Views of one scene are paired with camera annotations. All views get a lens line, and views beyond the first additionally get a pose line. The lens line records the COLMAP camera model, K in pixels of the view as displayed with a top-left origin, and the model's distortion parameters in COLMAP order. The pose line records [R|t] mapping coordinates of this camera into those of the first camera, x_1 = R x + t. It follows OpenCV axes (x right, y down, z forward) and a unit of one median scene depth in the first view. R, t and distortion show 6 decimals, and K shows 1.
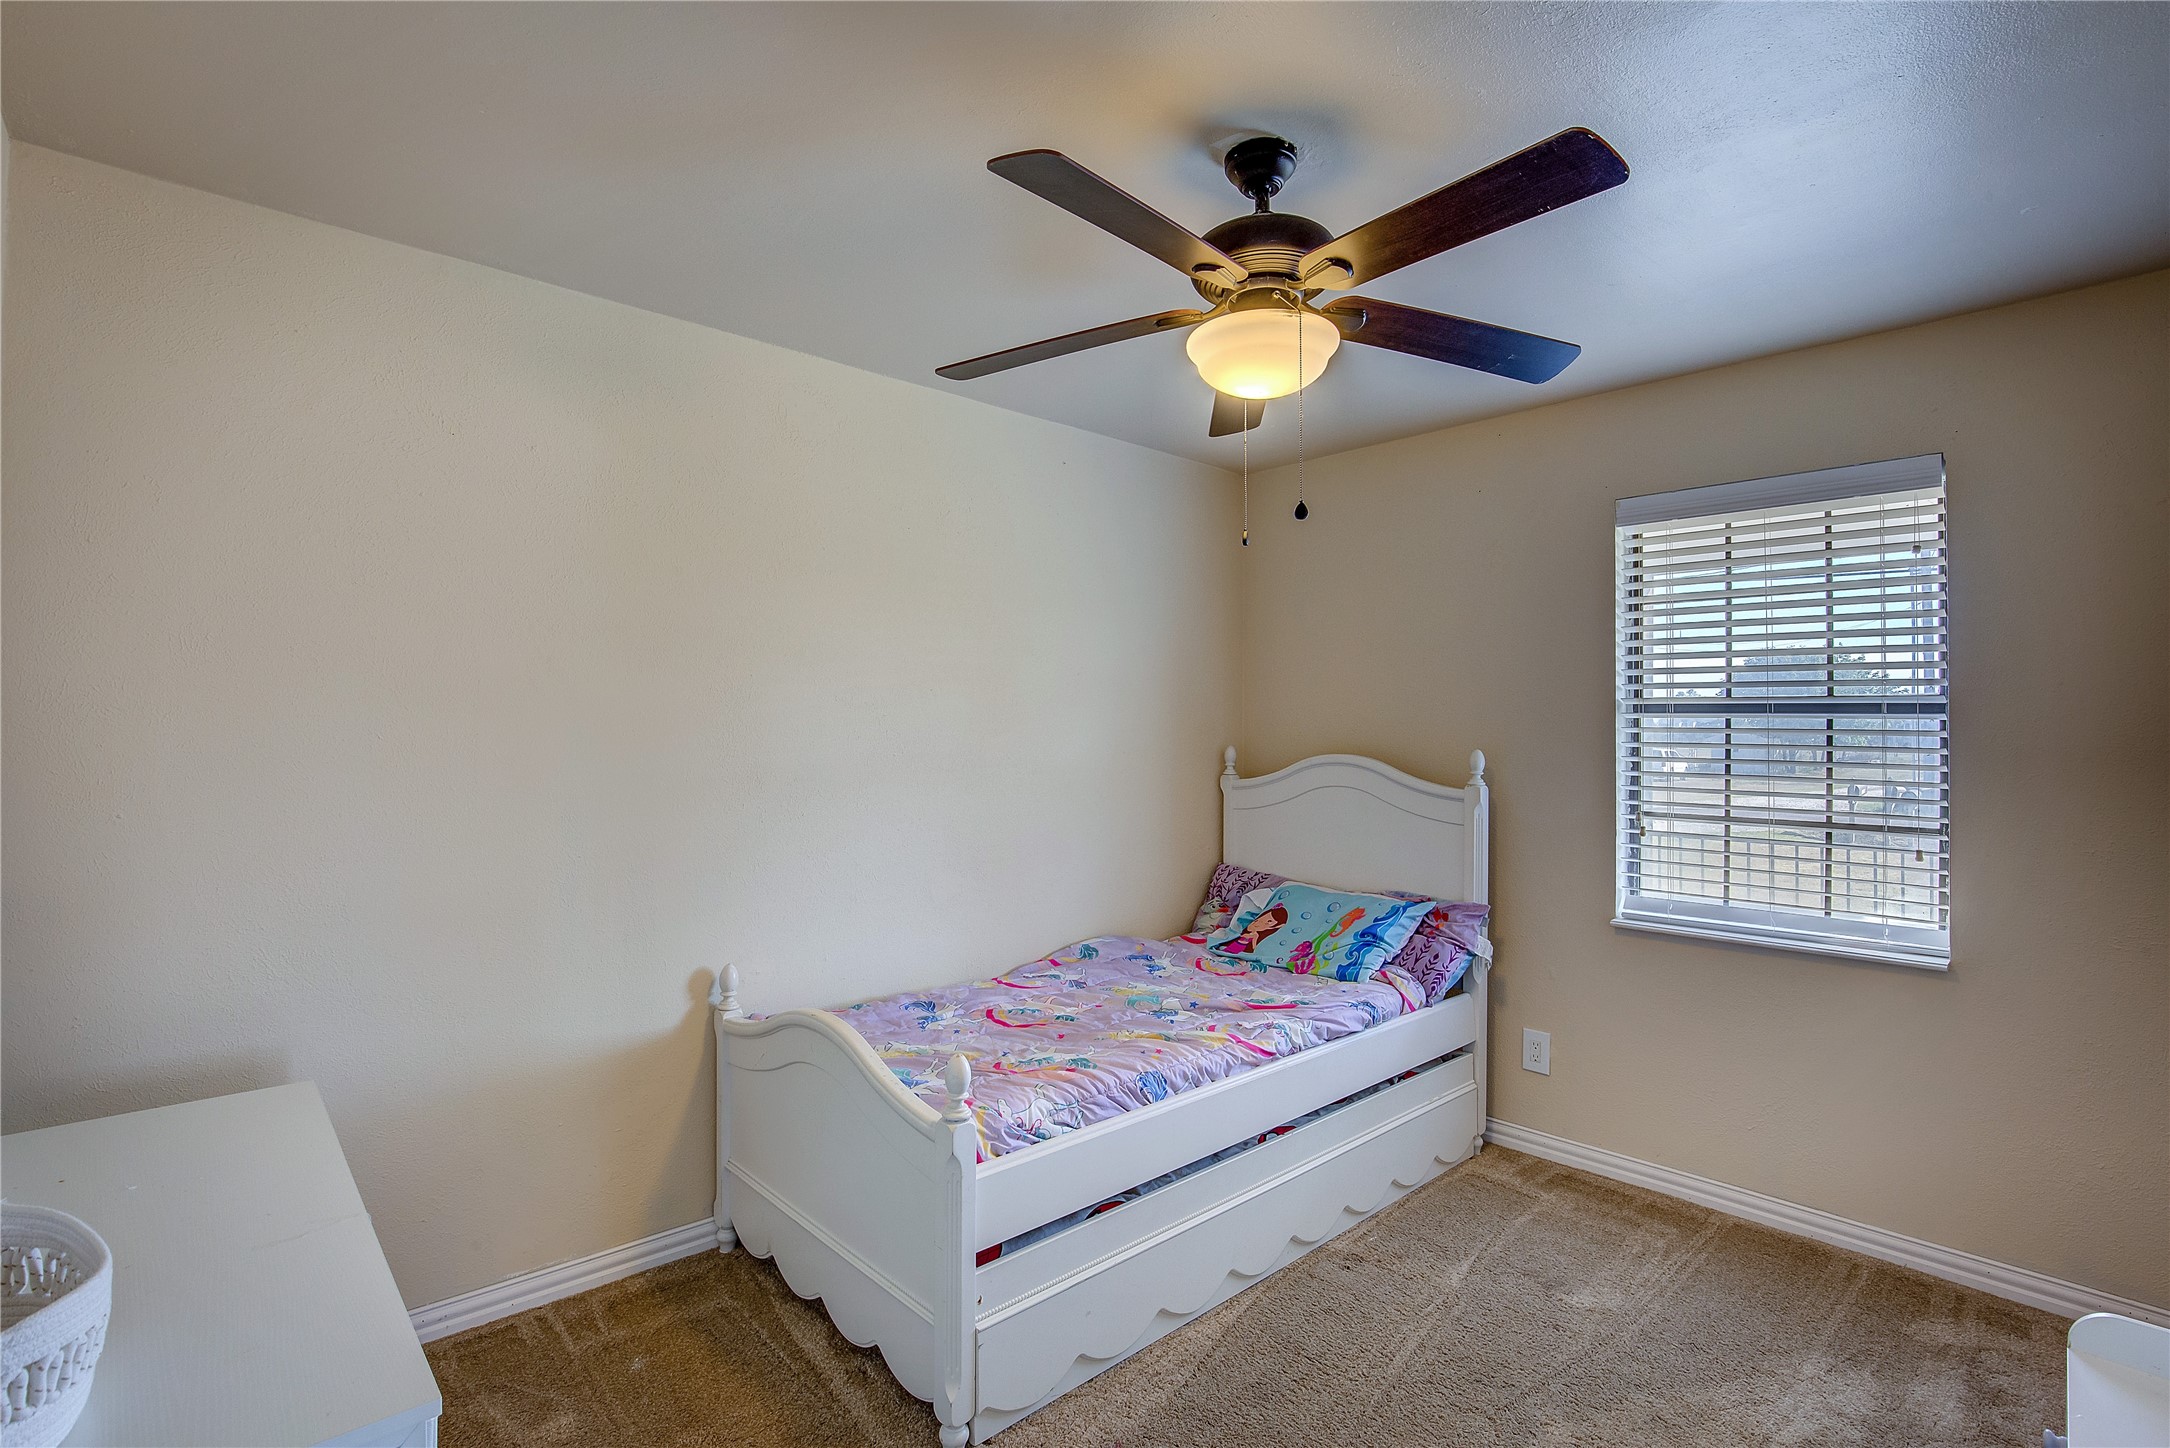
lens RADIAL K [[985.2, 0, 1097.3], [0, 985.2, 723.2], [0, 0, 1]] dist [-0.024354, 0.001238]
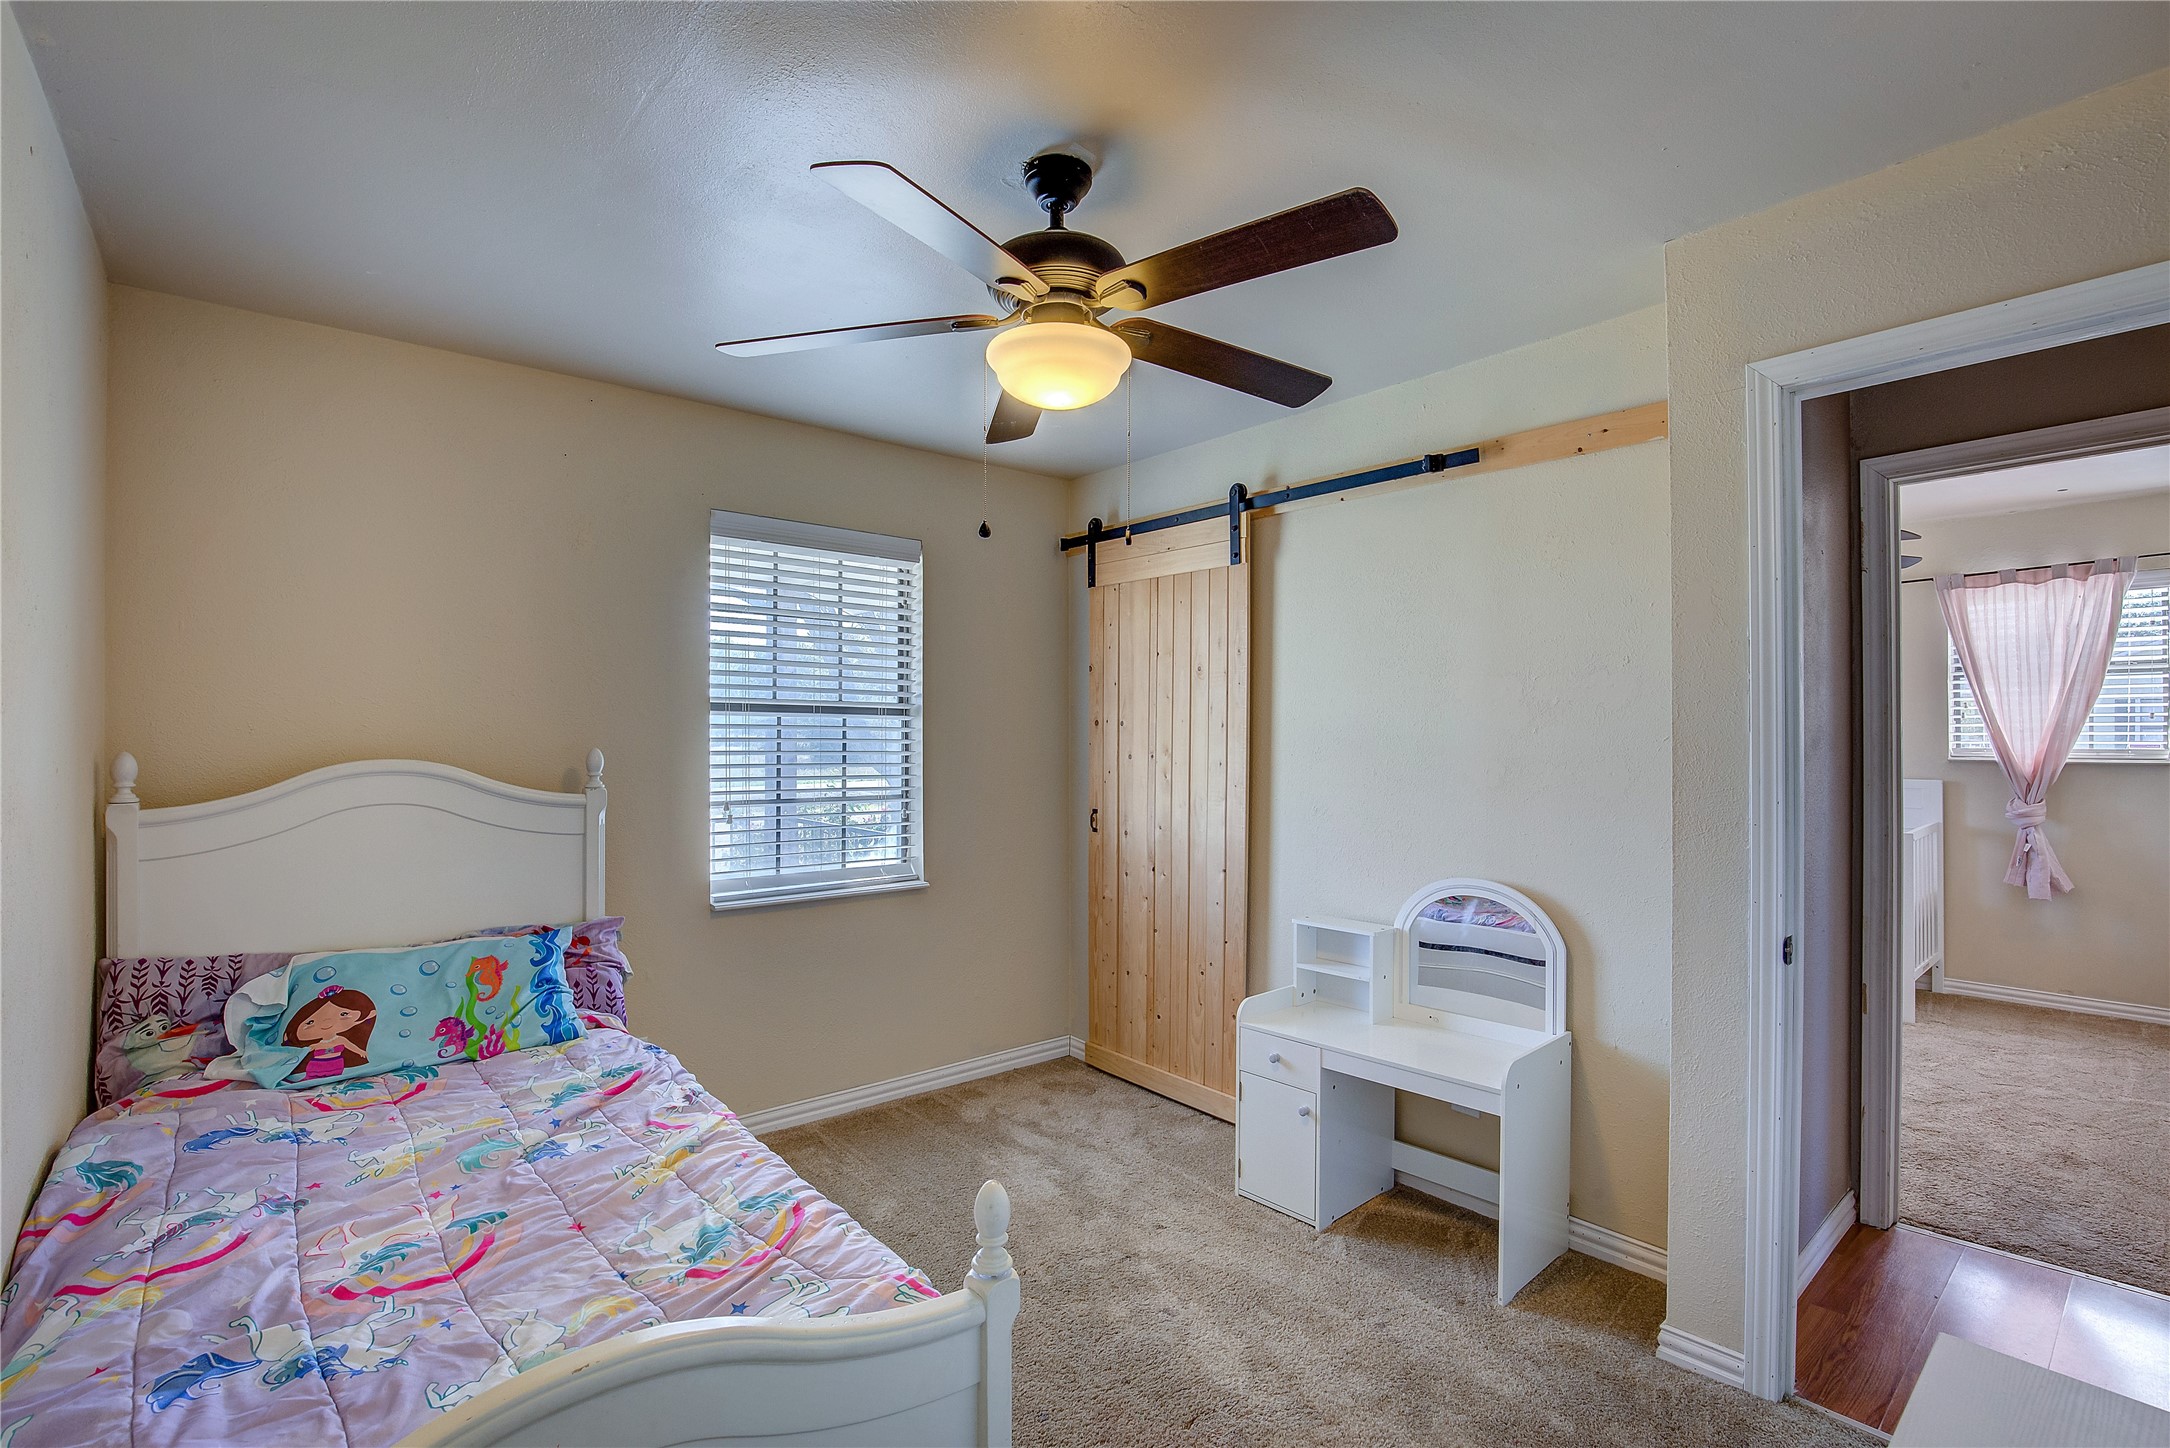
lens RADIAL K [[985.2, 0, 1097.3], [0, 985.2, 723.2], [0, 0, 1]] dist [-0.024354, 0.001238]
pose [[0.059483, -0.000466, 0.998229, -0.565260], [-0.013786, 0.999904, 0.001289, -0.004185], [-0.998134, -0.013839, 0.059471, 0.575697]]
